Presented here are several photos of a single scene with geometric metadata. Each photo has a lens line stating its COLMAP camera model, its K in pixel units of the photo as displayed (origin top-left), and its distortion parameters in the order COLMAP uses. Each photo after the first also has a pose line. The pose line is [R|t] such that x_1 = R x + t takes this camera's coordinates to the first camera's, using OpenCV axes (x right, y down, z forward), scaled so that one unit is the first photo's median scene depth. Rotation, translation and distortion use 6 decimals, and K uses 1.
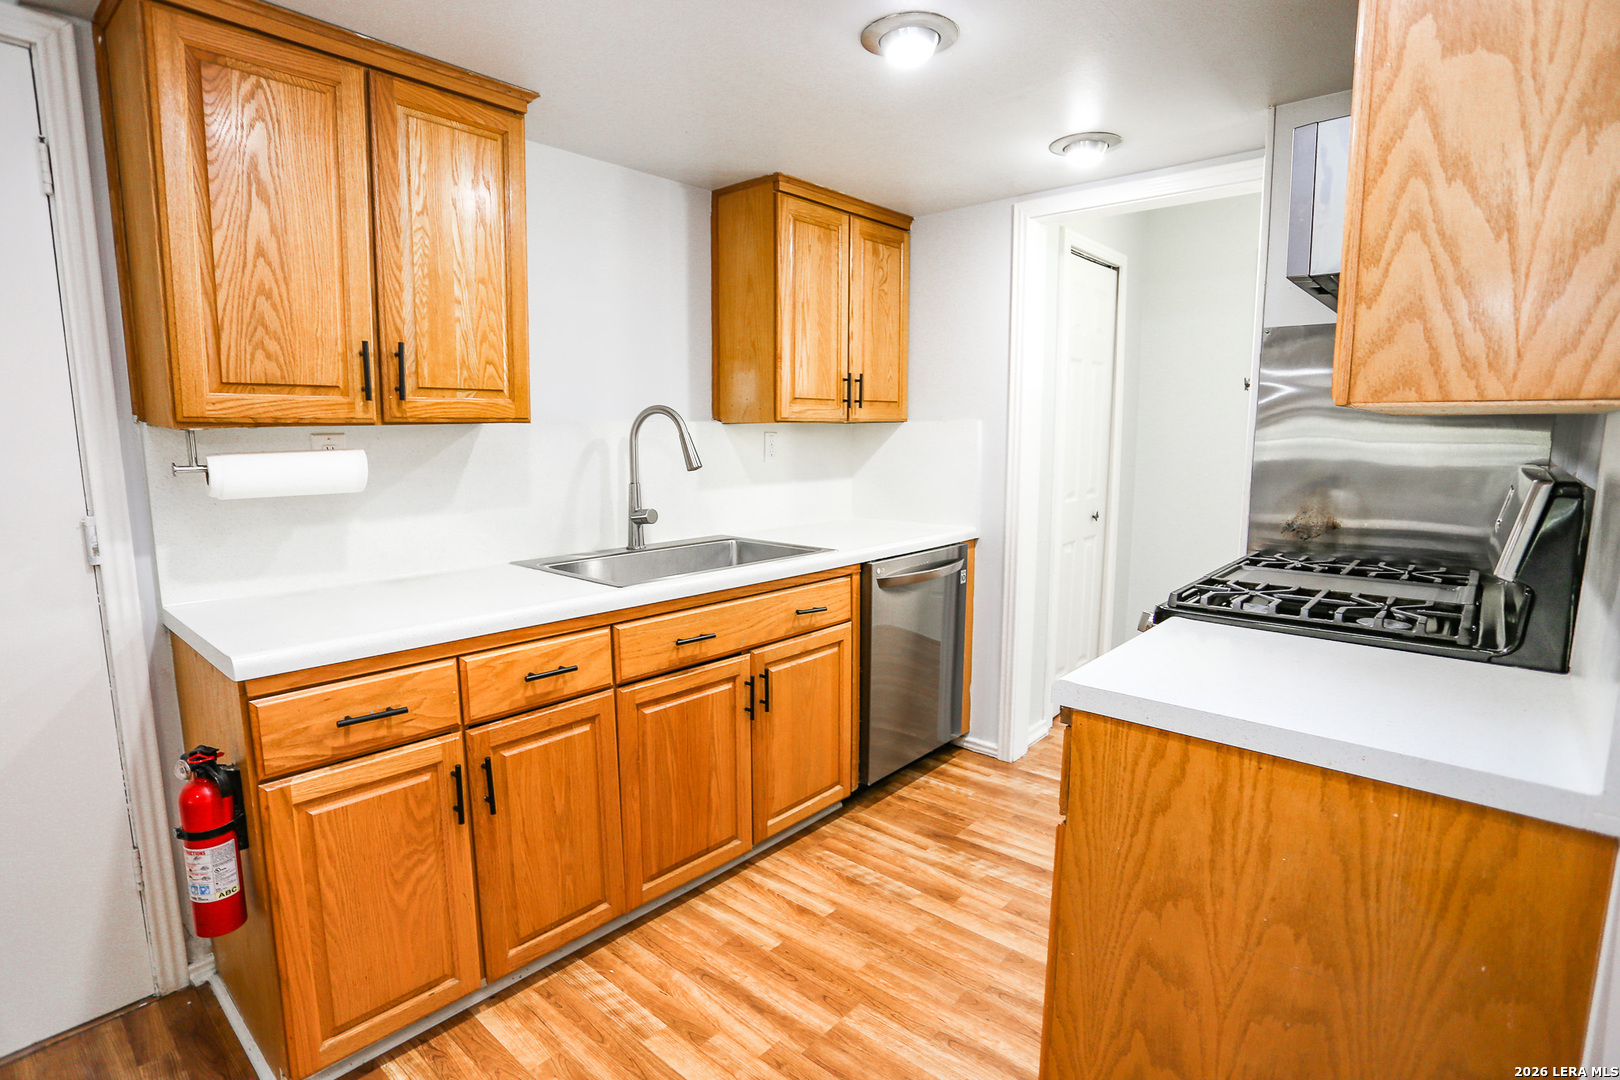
lens RADIAL K [[807.9, 0, 799.5], [0, 807.9, 543.6], [0, 0, 1]] dist [-0.067744, 0.027049]
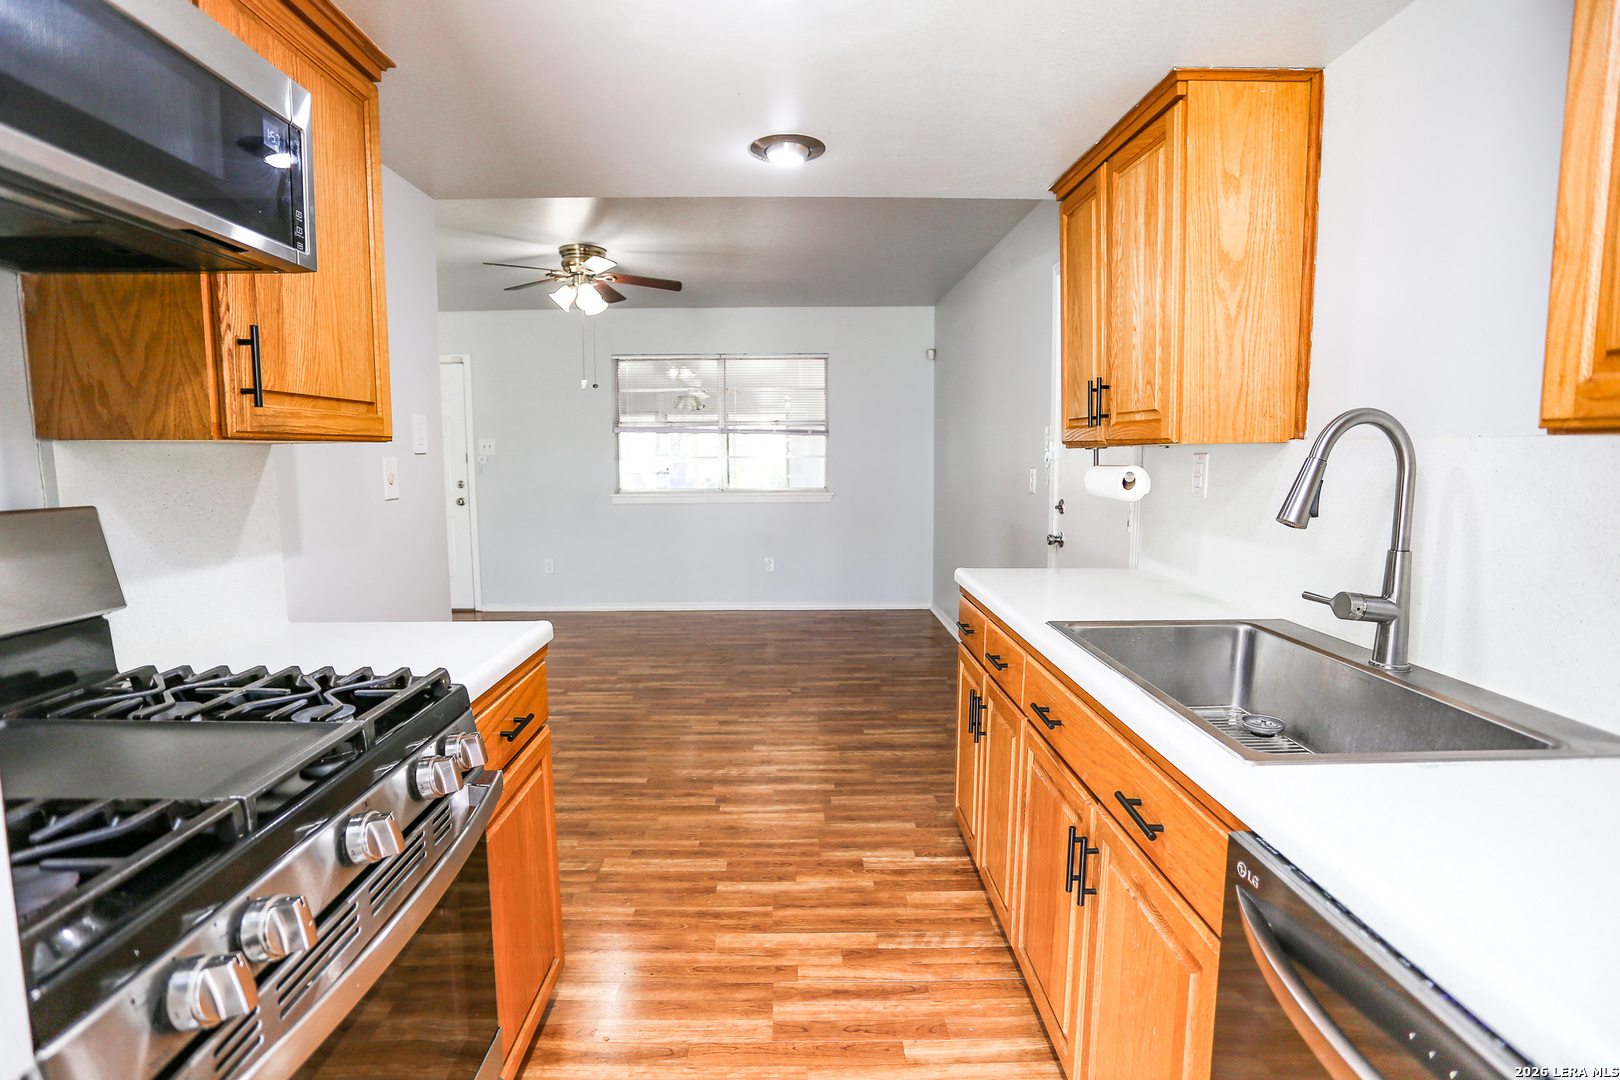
lens RADIAL K [[807.9, 0, 799.5], [0, 807.9, 543.6], [0, 0, 1]] dist [-0.067744, 0.027049]
pose [[-0.737435, 0.080940, -0.670551, 0.665957], [-0.089886, 0.972202, 0.216203, -0.230507], [0.669410, 0.219709, -0.709661, 1.610017]]
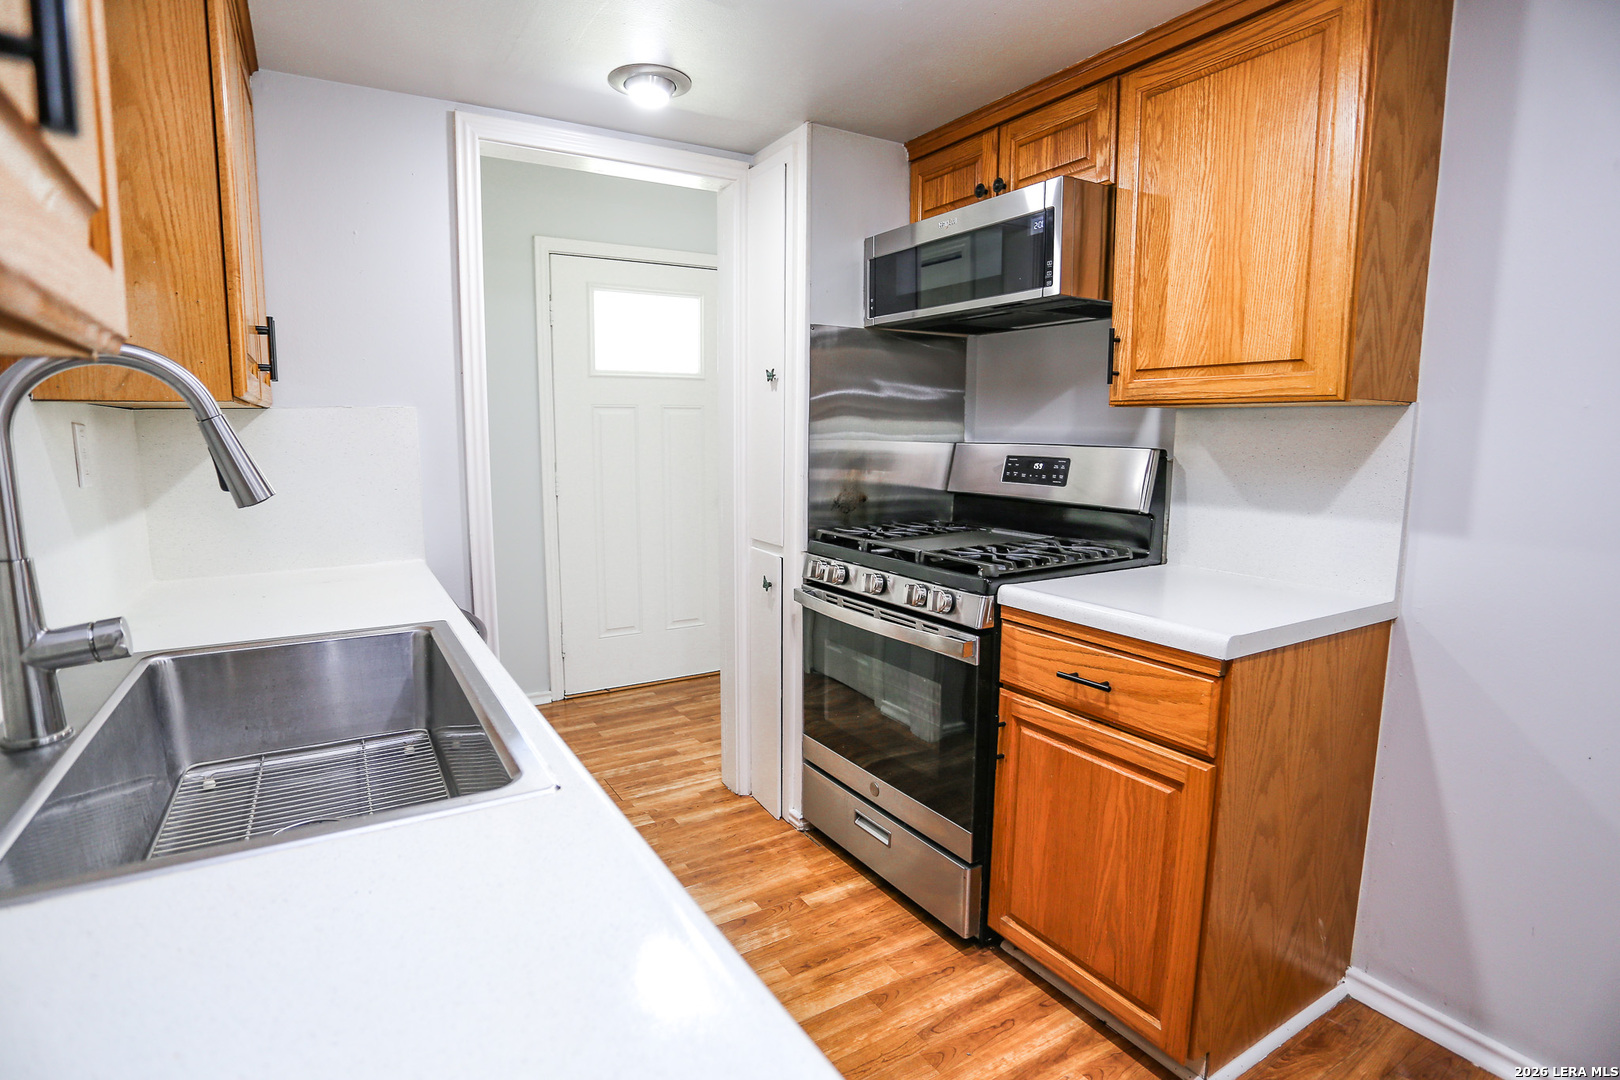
lens RADIAL K [[813.3, 0, 798.9], [0, 813.3, 543.3], [0, 0, 1]] dist [-0.077528, 0.035401]
pose [[0.292937, -0.128944, 0.947397, -0.612306], [0.132729, 0.986755, 0.093260, -0.098740], [-0.946874, 0.098427, 0.306172, 0.838895]]
